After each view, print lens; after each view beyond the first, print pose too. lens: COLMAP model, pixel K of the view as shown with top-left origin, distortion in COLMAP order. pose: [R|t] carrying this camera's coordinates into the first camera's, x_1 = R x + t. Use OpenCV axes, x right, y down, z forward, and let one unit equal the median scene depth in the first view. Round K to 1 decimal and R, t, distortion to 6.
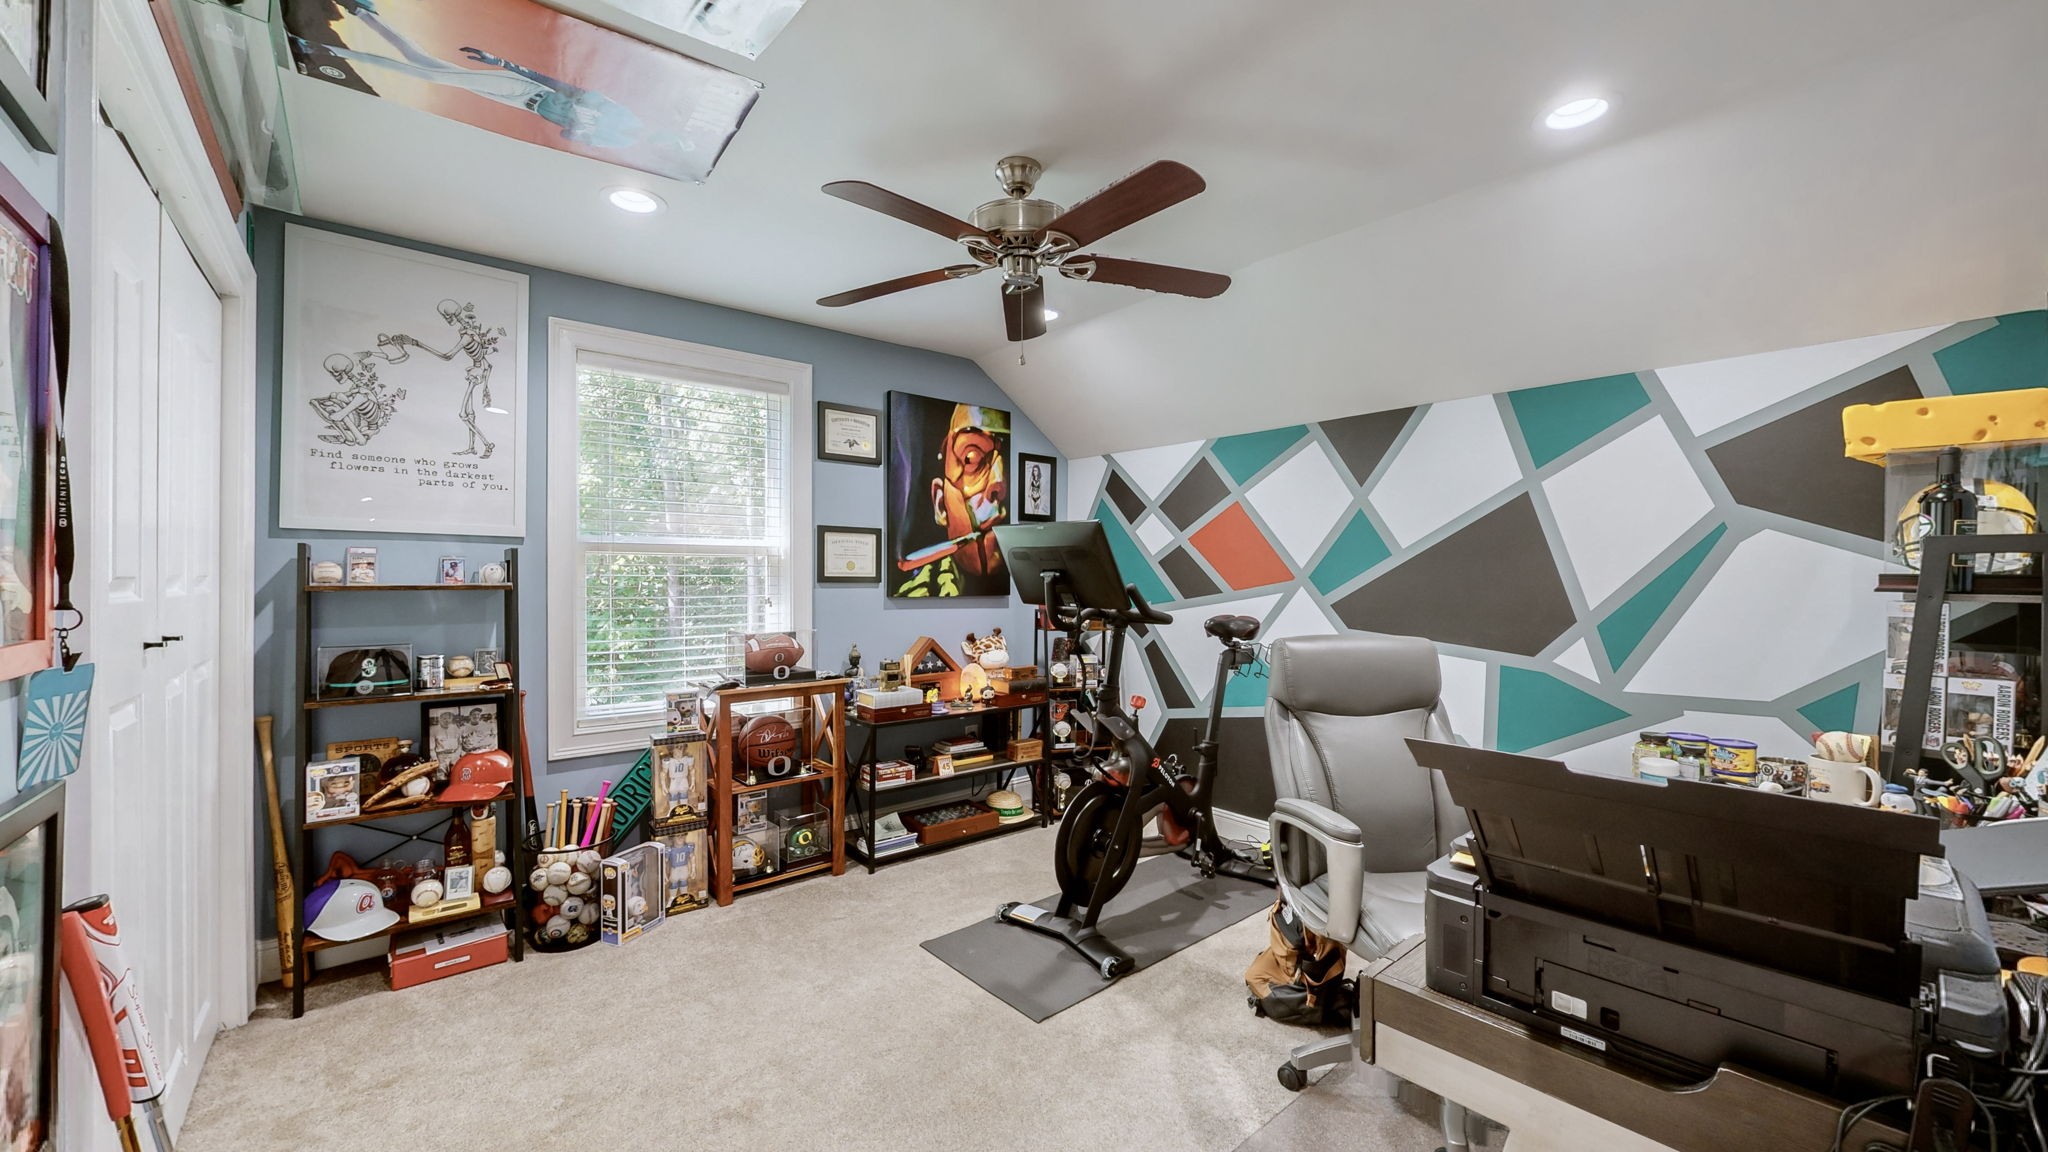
lens RADIAL K [[770.7, 0, 1025.0], [0, 770.7, 588.8], [0, 0, 1]] dist [-0.000365, -0.000006]
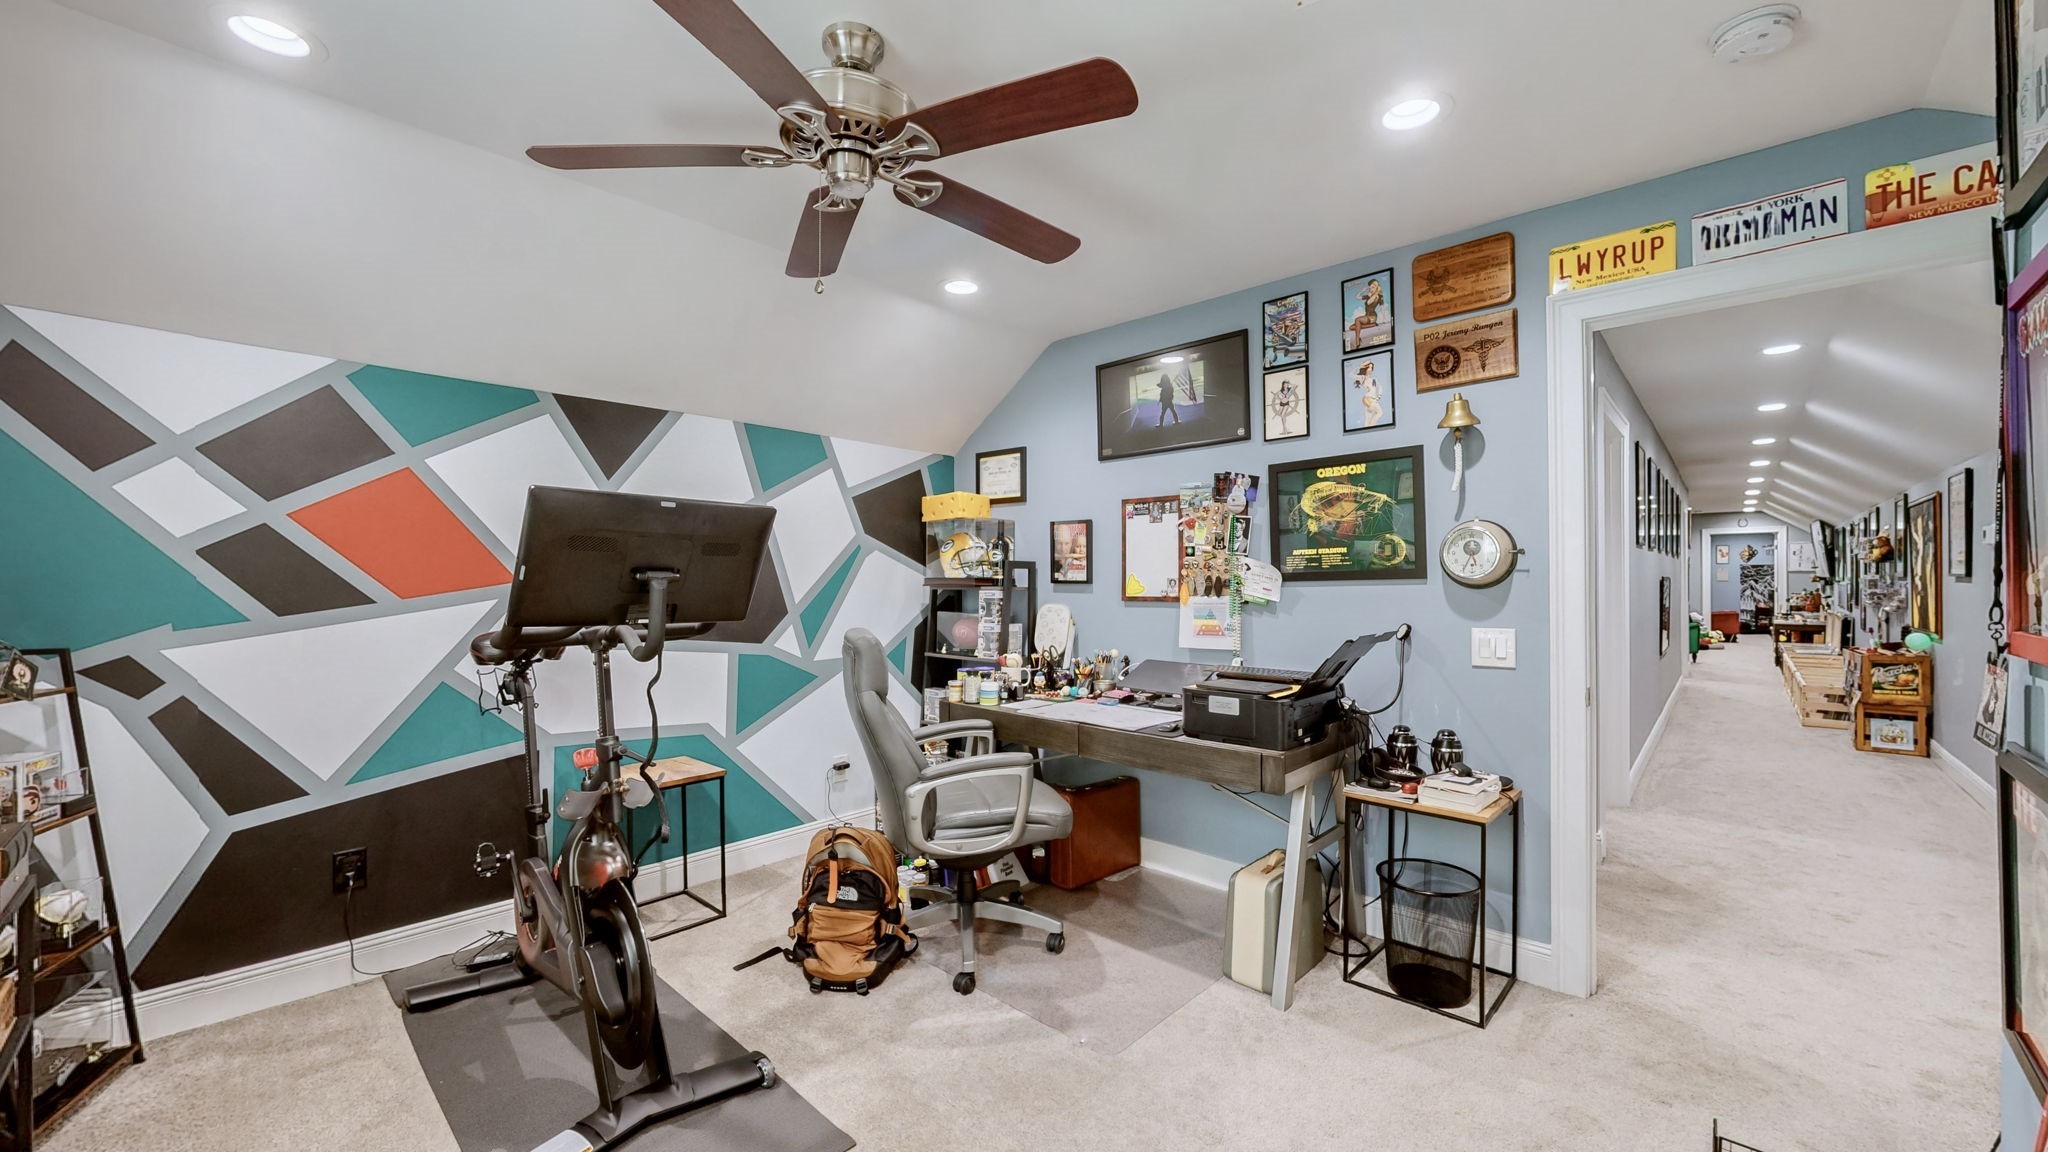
lens RADIAL K [[790.1, 0, 1024.0], [0, 790.1, 576.0], [0, 0, 1]] dist [-0.001494, -0.000117]
pose [[-0.103617, -0.004735, 0.994606, -0.630096], [0.006505, 0.999964, 0.005439, -0.023559], [-0.994596, 0.007033, -0.103583, 0.697852]]
